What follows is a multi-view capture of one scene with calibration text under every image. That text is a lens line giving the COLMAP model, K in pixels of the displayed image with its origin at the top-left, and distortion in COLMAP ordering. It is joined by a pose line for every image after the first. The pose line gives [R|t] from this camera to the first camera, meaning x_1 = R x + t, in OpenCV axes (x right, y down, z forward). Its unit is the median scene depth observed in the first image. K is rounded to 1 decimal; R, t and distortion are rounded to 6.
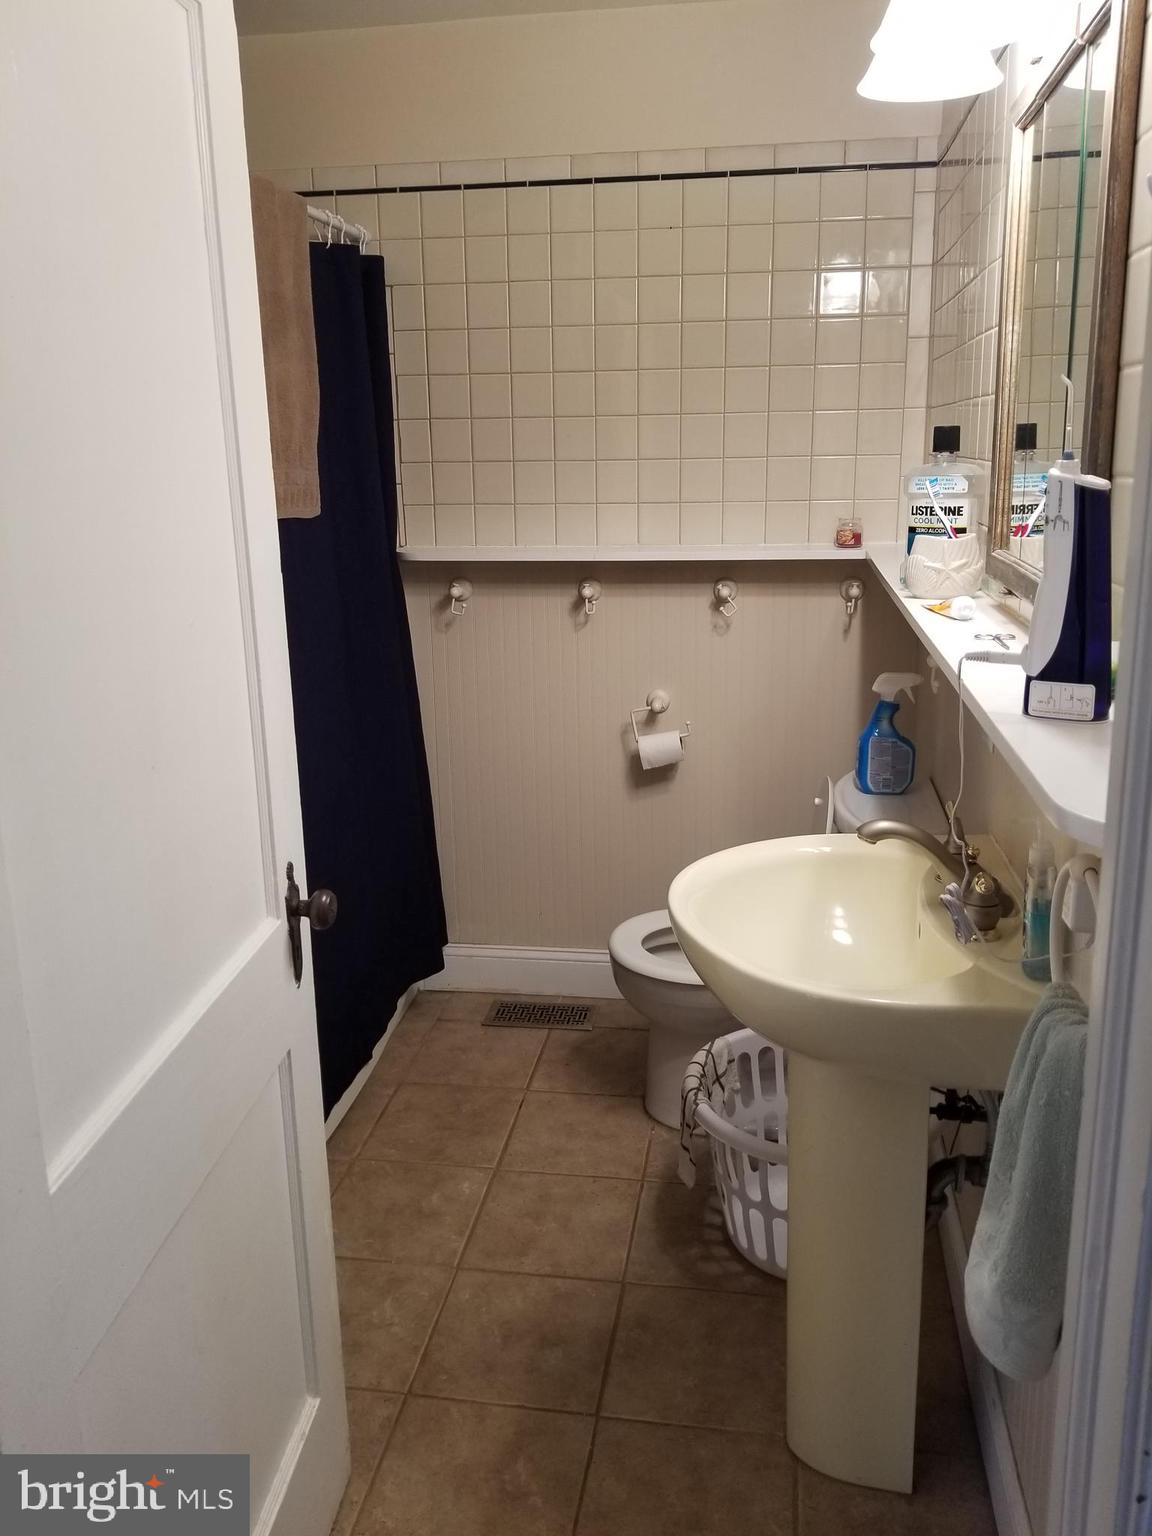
lens RADIAL K [[1205.7, 0, 581.1], [0, 1205.7, 769.1], [0, 0, 1]] dist [0.053329, -0.099690]
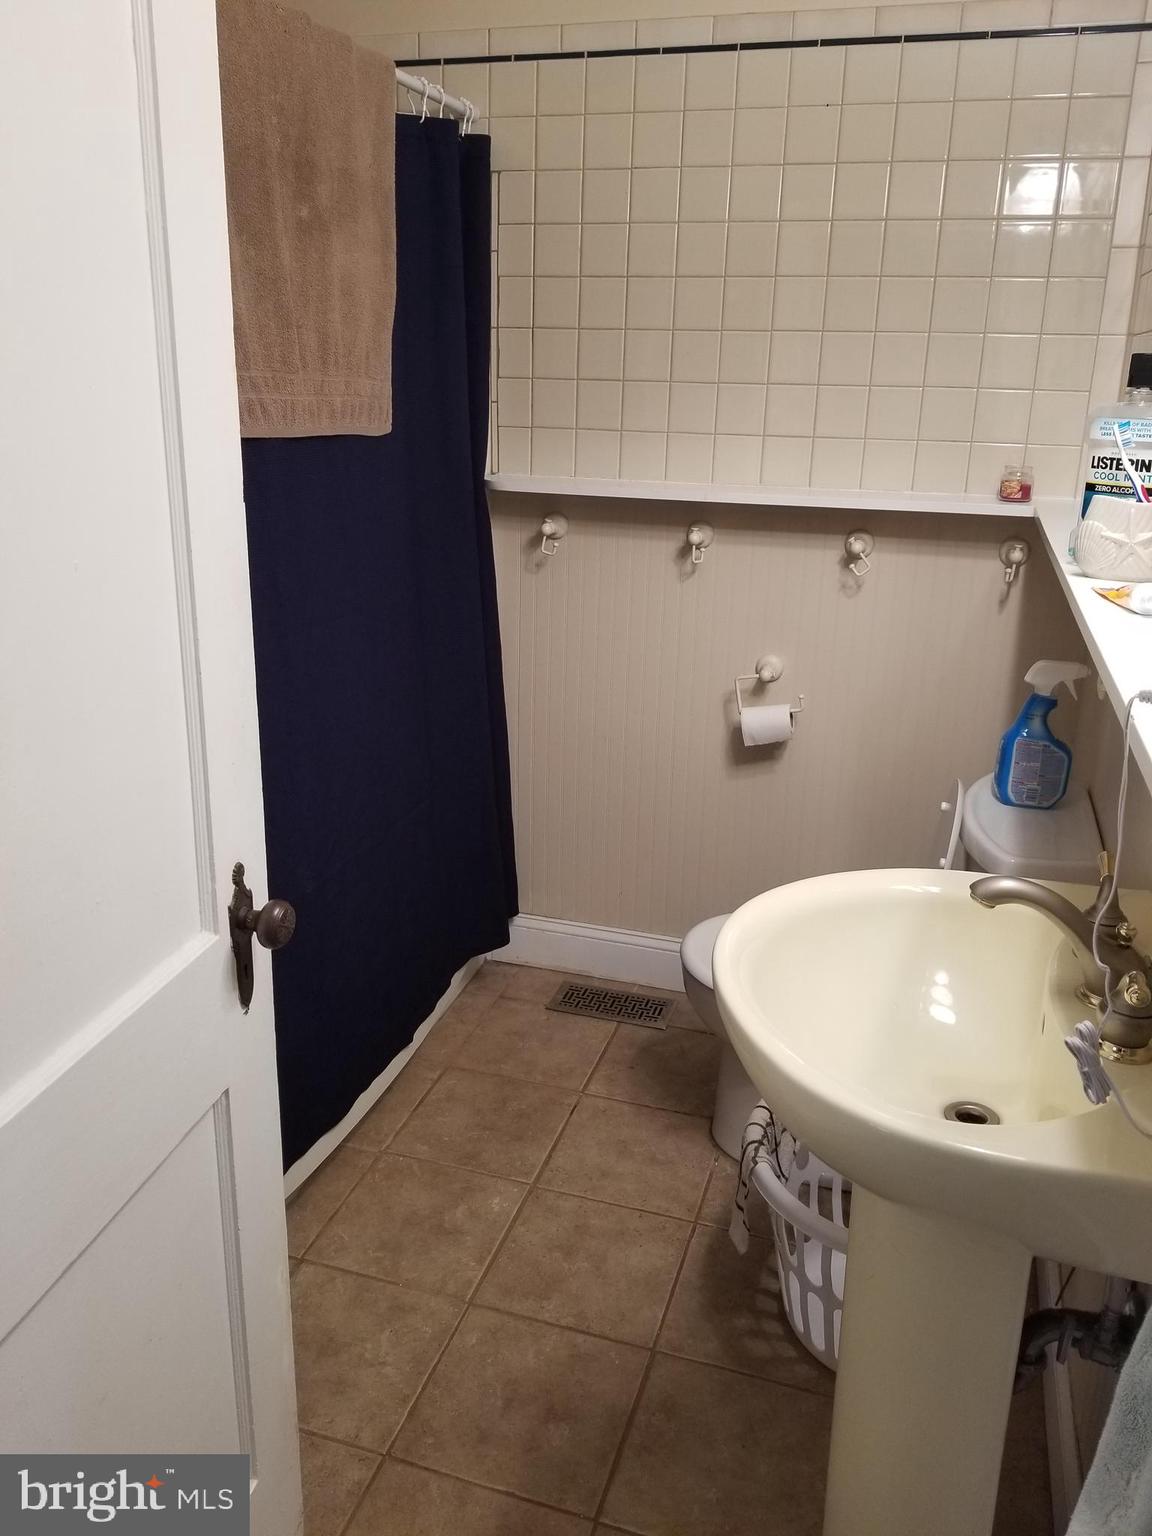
lens RADIAL K [[1205.7, 0, 563.0], [0, 1205.7, 758.4], [0, 0, 1]] dist [0.053329, -0.099690]
pose [[0.987504, 0.082877, -0.134043, 0.045559], [-0.076237, 0.995630, 0.053941, -0.031955], [0.137928, -0.043048, 0.989506, 0.138098]]
